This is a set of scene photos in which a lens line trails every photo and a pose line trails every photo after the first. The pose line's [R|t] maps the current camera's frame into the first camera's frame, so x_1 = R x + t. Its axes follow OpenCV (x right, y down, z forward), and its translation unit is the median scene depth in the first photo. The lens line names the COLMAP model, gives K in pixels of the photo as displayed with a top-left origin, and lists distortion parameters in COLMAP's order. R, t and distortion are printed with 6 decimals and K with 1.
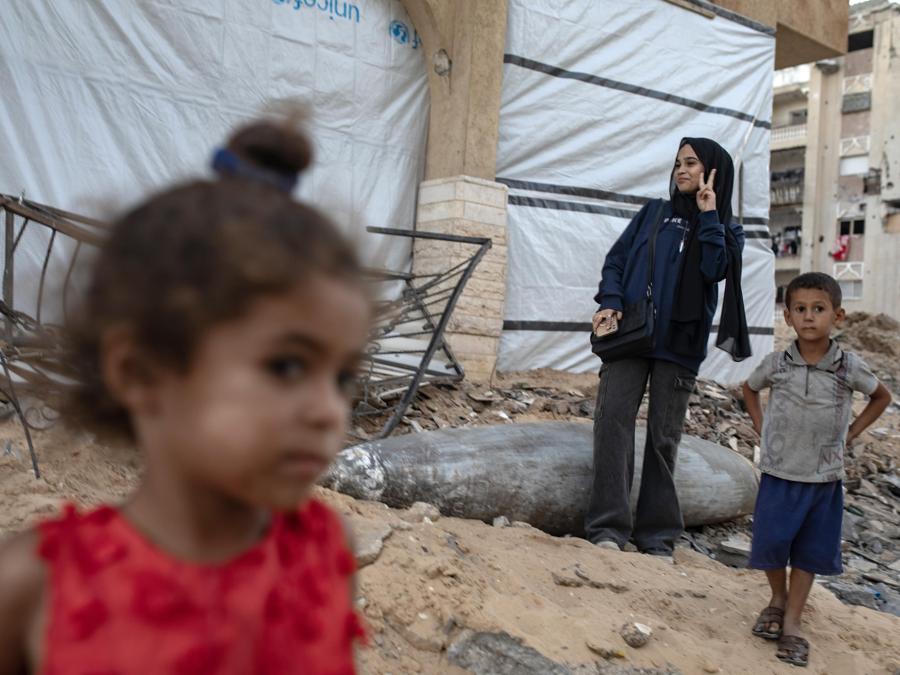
lens RADIAL K [[1074.5, 0, 451.4], [0, 1074.5, 358.4], [0, 0, 1]] dist [-0.072933, 0.057850]
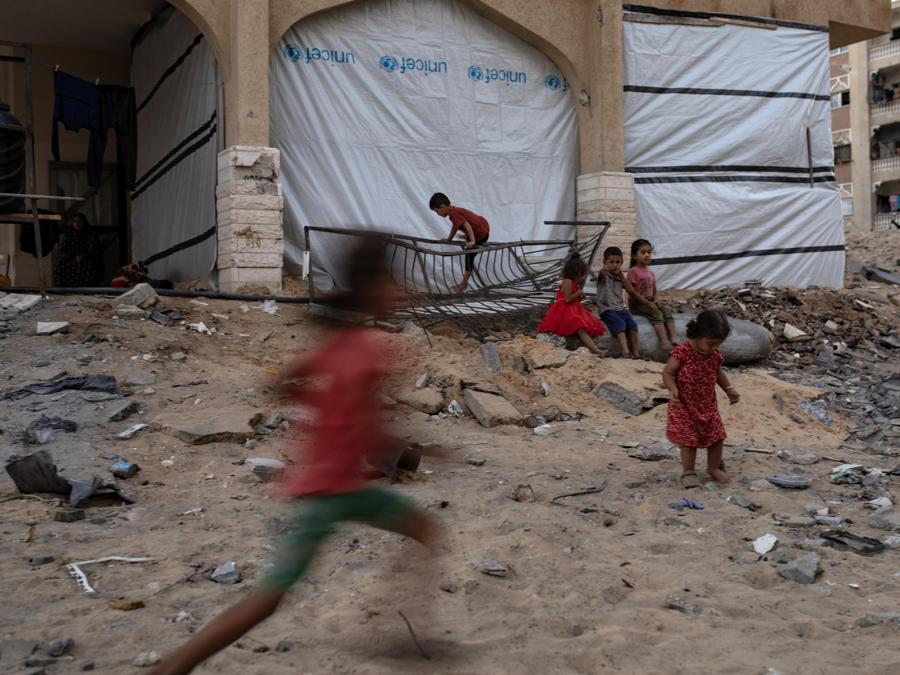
lens RADIAL K [[1168.1, 0, 450.0], [0, 1168.1, 337.5], [0, 0, 1]] dist [-0.083379, 0.031990]
pose [[0.982688, -0.083455, -0.165406, 0.048286], [0.089004, 0.995681, 0.026416, 0.006559], [0.162487, -0.040680, 0.985872, -0.673189]]
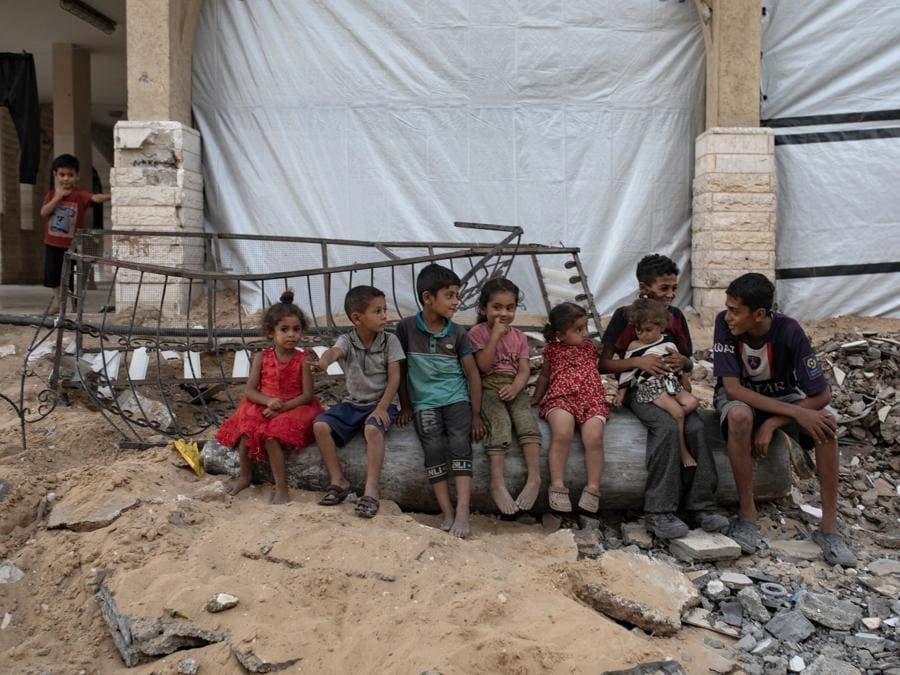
lens RADIAL K [[1137.4, 0, 450.0], [0, 1137.4, 337.5], [0, 0, 1]] dist [-0.262194, 0.713797]
pose [[0.768280, -0.026784, -0.639553, 0.434580], [0.066398, 0.997069, 0.038006, -0.031266], [0.636661, -0.071665, 0.767807, 0.044925]]
